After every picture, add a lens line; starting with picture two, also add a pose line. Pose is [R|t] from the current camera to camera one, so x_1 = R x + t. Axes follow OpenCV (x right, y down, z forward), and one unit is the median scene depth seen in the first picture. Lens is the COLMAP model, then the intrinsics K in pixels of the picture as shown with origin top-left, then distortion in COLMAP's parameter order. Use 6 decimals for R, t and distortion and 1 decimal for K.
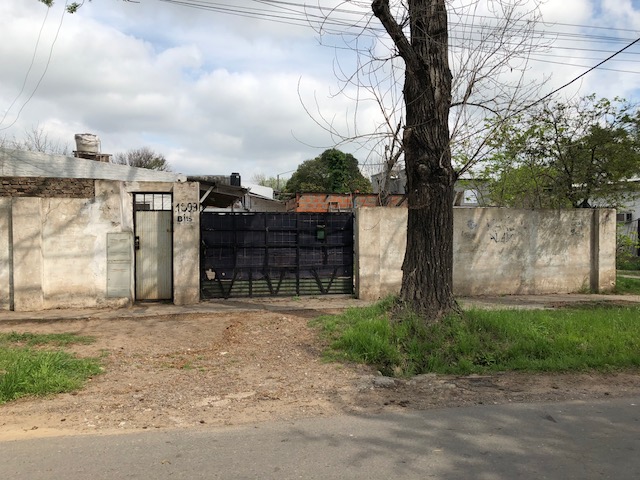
lens RADIAL K [[523.9, 0, 316.3], [0, 523.9, 240.1], [0, 0, 1]] dist [0.022392, -0.002909]
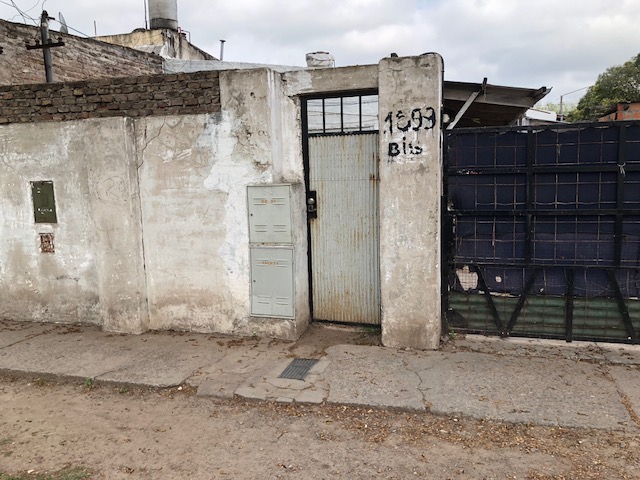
lens RADIAL K [[516.4, 0, 321.3], [0, 516.4, 236.0], [0, 0, 1]] dist [0.065318, -0.074511]
pose [[0.885139, 0.035787, -0.463949, -0.117192], [0.015842, 0.994143, 0.106908, -0.016970], [0.465058, -0.101978, 0.879387, 0.604367]]
